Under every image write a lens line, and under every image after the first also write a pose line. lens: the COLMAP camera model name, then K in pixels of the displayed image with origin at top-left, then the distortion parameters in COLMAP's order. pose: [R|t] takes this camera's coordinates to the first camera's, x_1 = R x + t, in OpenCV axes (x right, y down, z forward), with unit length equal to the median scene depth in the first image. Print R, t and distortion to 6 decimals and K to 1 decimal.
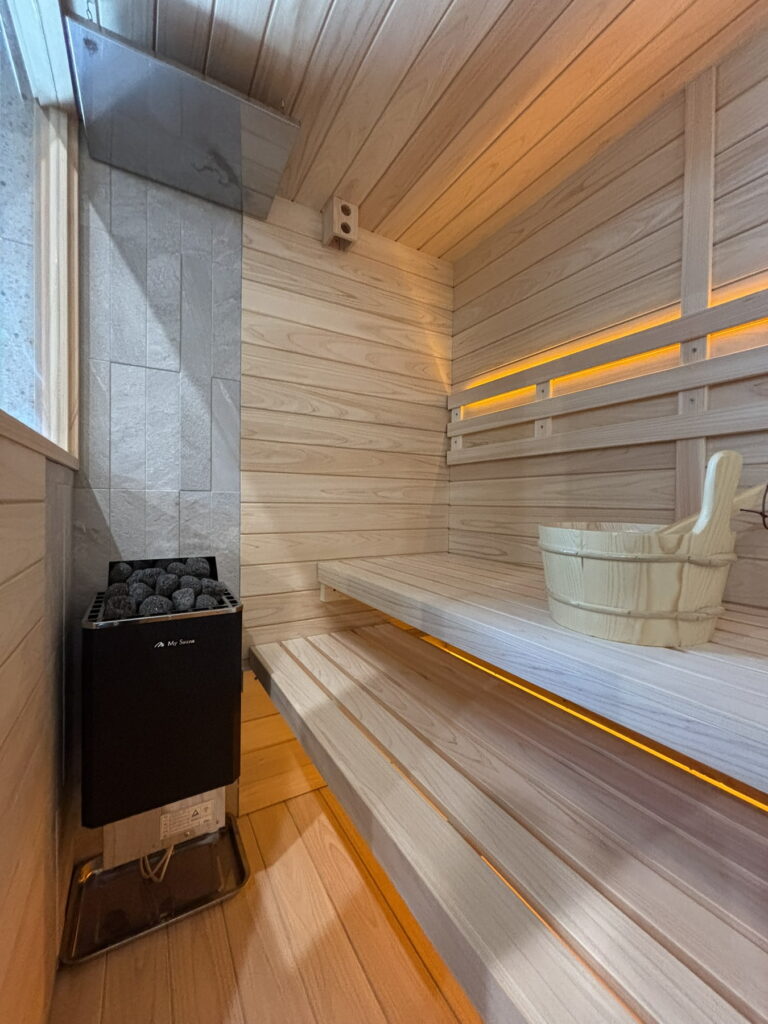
lens RADIAL K [[411.8, 0, 384.0], [0, 411.8, 512.0], [0, 0, 1]] dist [0.000478, -0.000332]
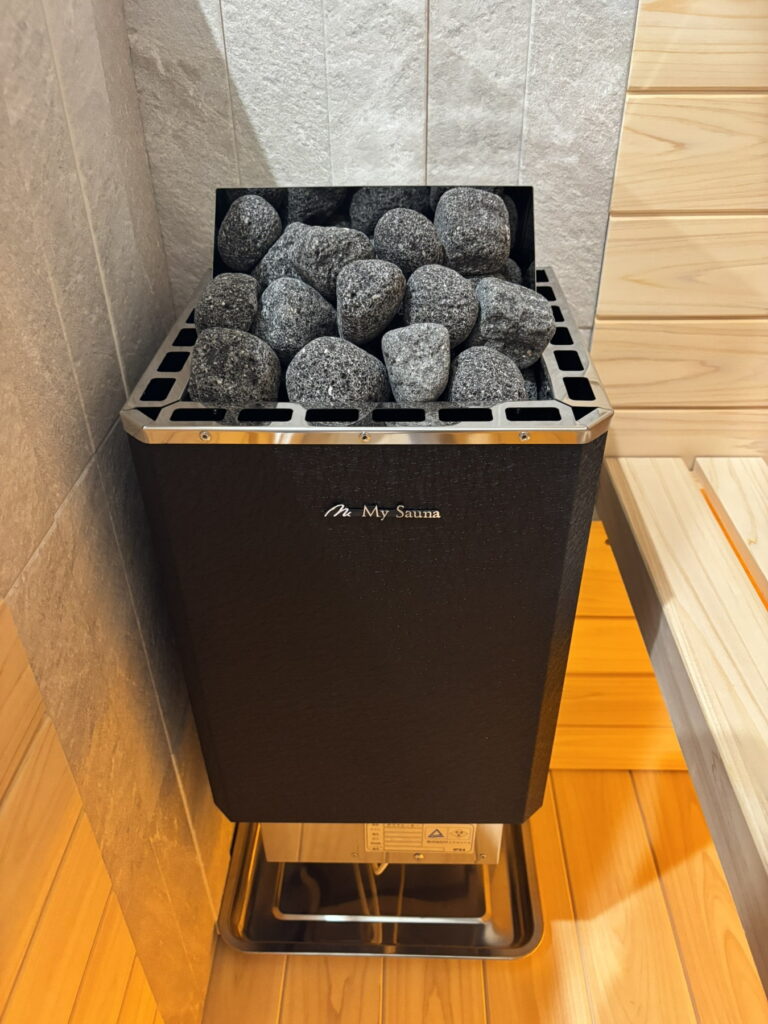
lens RADIAL K [[774.9, 0, 392.5], [0, 774.9, 511.1], [0, 0, 1]] dist [0.056208, -0.069336]
pose [[0.851430, 0.277722, -0.444902, -0.213628], [0.009677, 0.839827, 0.542768, 0.005095], [0.524379, -0.466434, 0.712366, 0.516911]]
